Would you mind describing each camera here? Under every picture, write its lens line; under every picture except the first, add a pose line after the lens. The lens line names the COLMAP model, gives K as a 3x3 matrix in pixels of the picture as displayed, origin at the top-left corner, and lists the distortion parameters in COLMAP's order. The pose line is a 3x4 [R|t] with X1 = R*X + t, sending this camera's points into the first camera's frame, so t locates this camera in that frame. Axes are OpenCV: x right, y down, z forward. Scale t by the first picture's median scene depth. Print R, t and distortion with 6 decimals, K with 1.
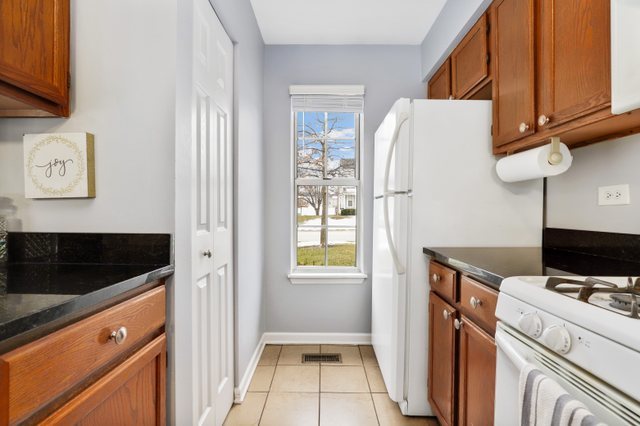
lens RADIAL K [[297.7, 0, 320.0], [0, 297.7, 213.0], [0, 0, 1]] dist [-0.024888, 0.000202]
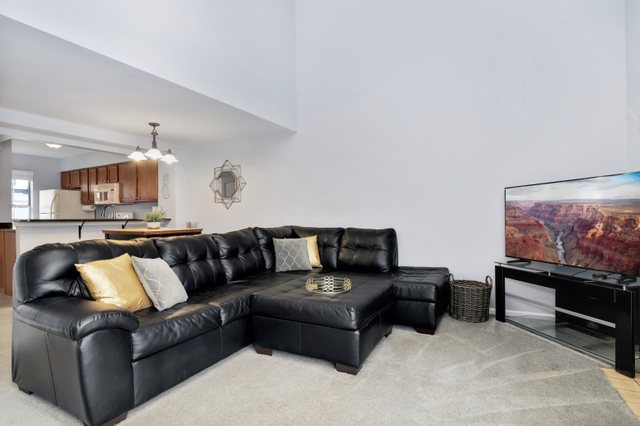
lens RADIAL K [[330.6, 0, 320.0], [0, 330.6, 213.0], [0, 0, 1]] dist [-0.001915, -0.000349]
pose [[0.488289, -0.004886, 0.872668, -1.965936], [0.015007, 0.999883, -0.002799, -0.002115], [-0.872553, 0.014463, 0.488305, -4.502753]]
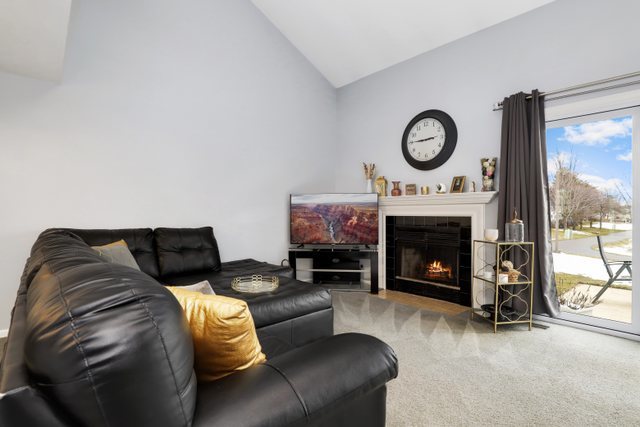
lens RADIAL K [[330.6, 0, 320.0], [0, 330.6, 213.5], [0, 0, 1]] dist [-0.001915, -0.000349]
pose [[-0.660822, -0.001181, 0.750542, -1.880352], [0.006456, 0.999953, 0.007258, 0.007325], [-0.750515, 0.009642, -0.660783, -2.680595]]
